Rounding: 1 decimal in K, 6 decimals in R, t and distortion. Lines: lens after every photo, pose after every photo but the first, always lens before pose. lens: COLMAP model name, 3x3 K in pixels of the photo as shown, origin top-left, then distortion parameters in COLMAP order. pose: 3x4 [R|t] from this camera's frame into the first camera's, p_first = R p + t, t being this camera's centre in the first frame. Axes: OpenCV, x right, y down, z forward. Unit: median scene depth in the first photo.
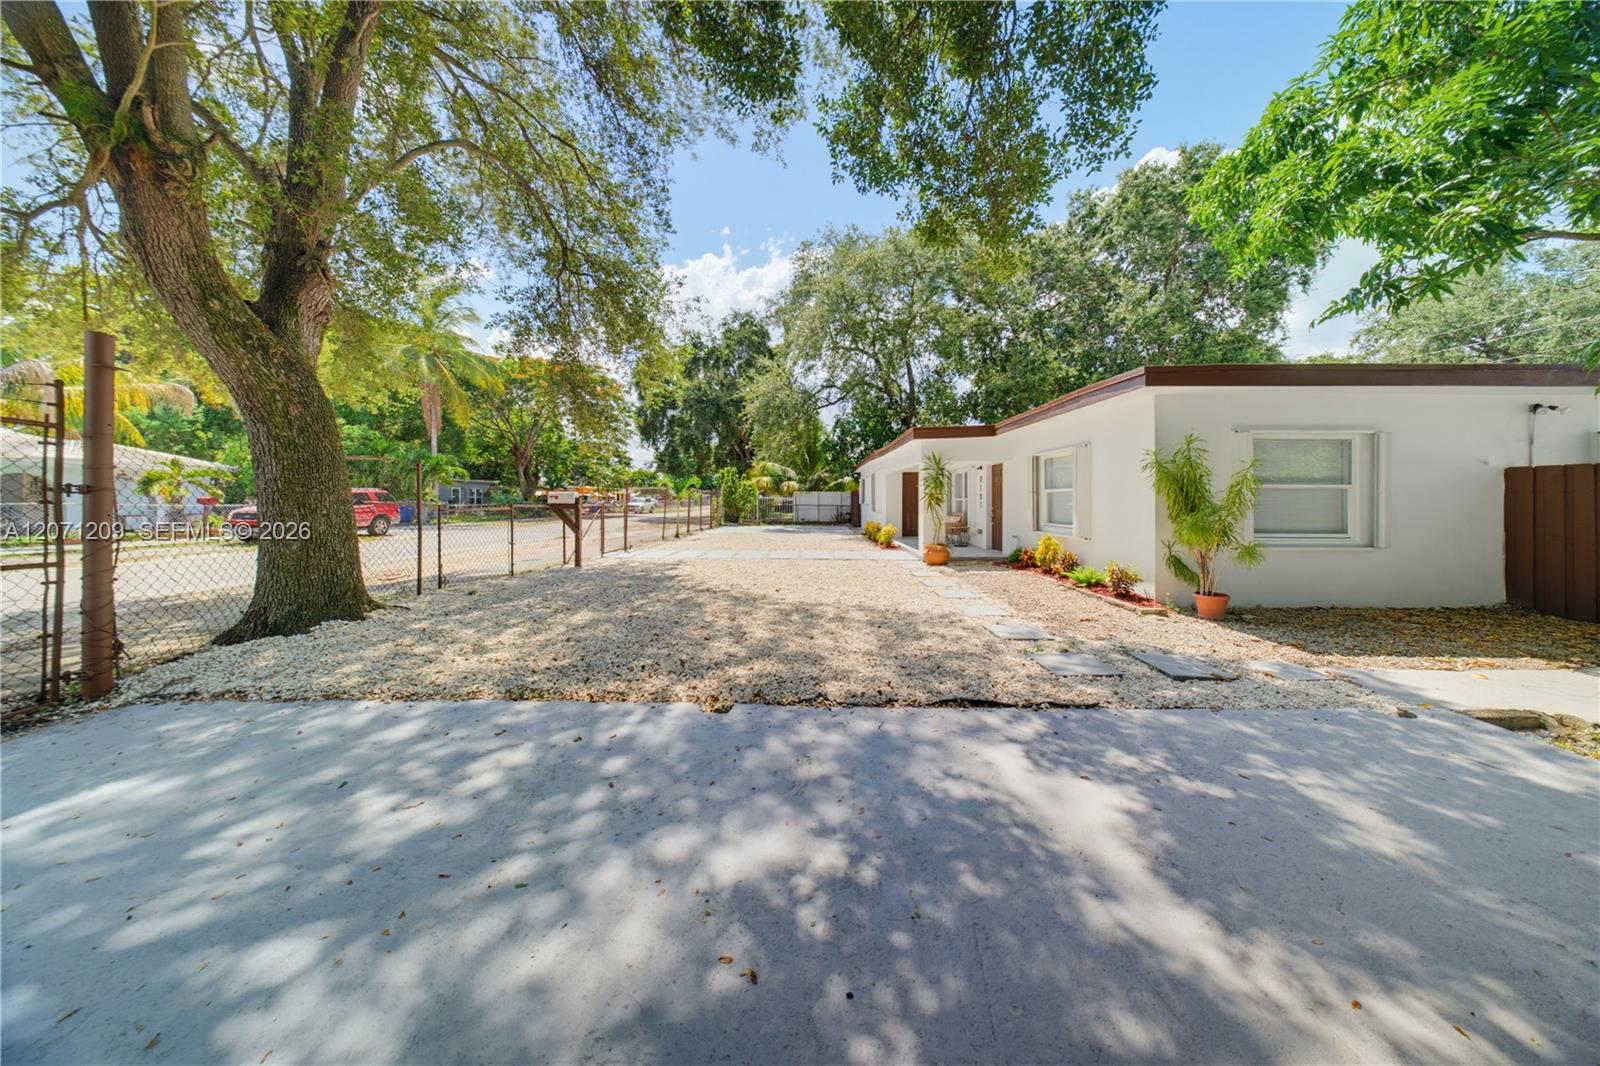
lens RADIAL K [[471.4, 0, 797.2], [0, 471.4, 497.2], [0, 0, 1]] dist [-0.003641, -0.000017]
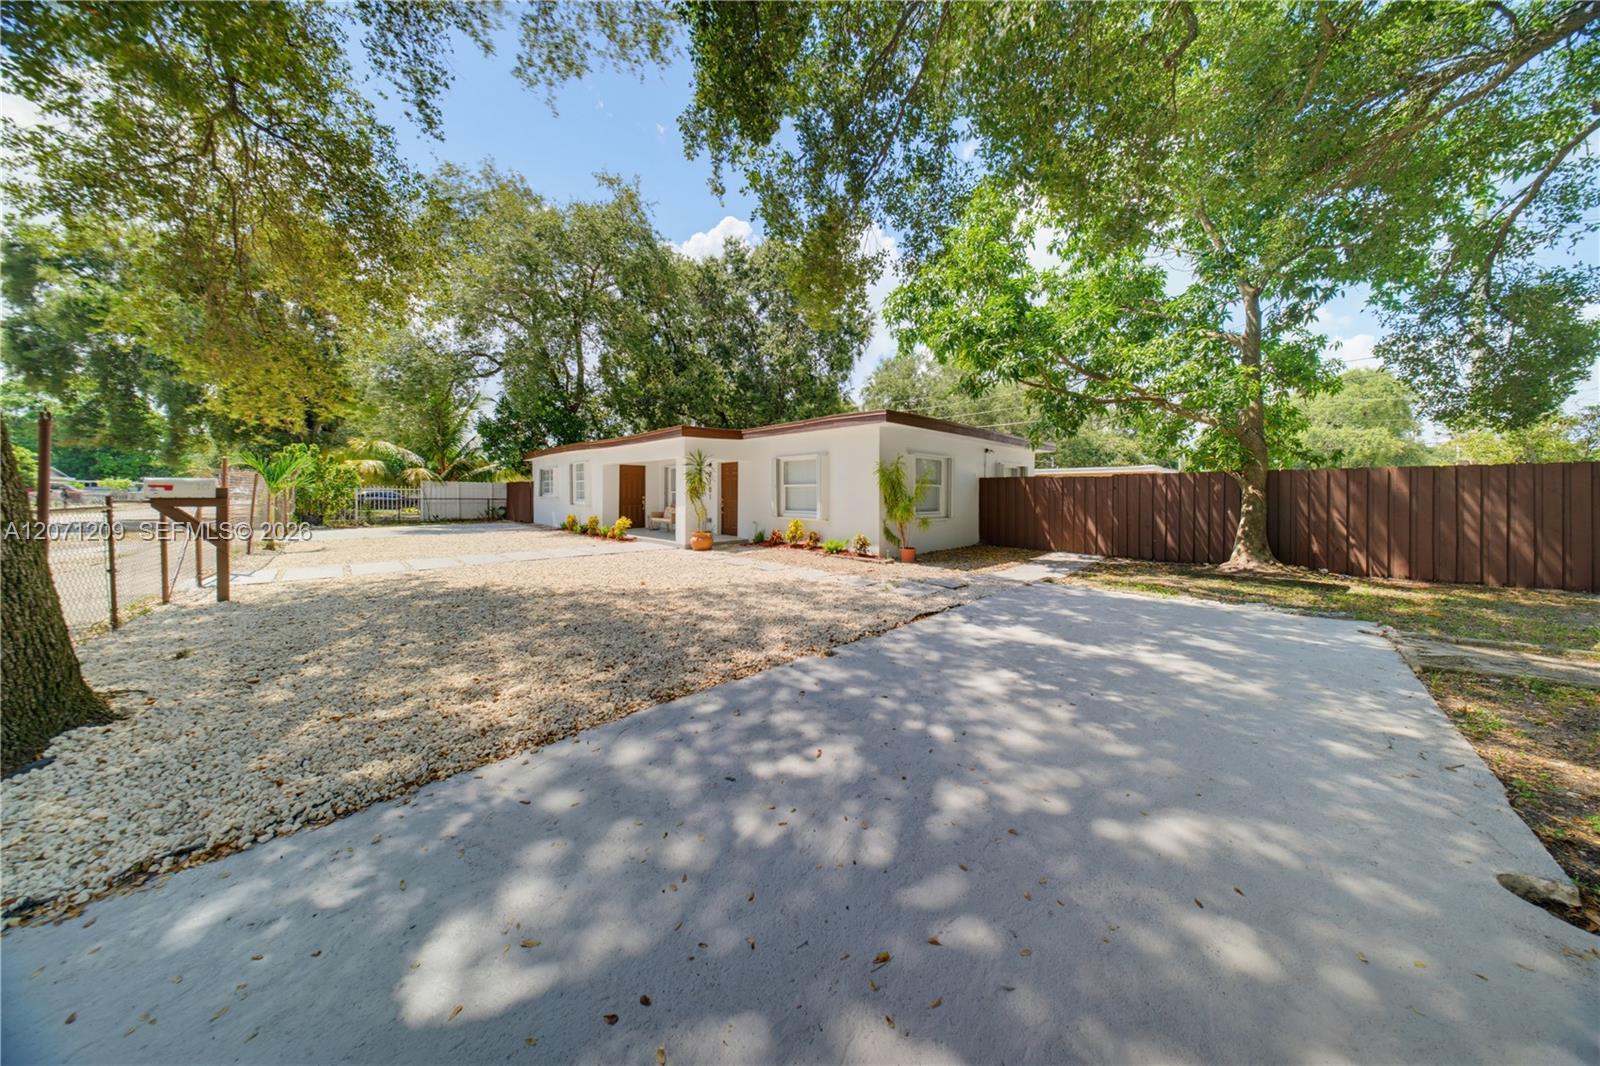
lens RADIAL K [[471.4, 0, 797.2], [0, 471.4, 497.2], [0, 0, 1]] dist [-0.003641, -0.000017]
pose [[0.708593, -0.005224, 0.705598, -0.553230], [-0.005906, 0.999894, 0.013334, 0.000962], [-0.705593, -0.013616, 0.708486, 0.068189]]
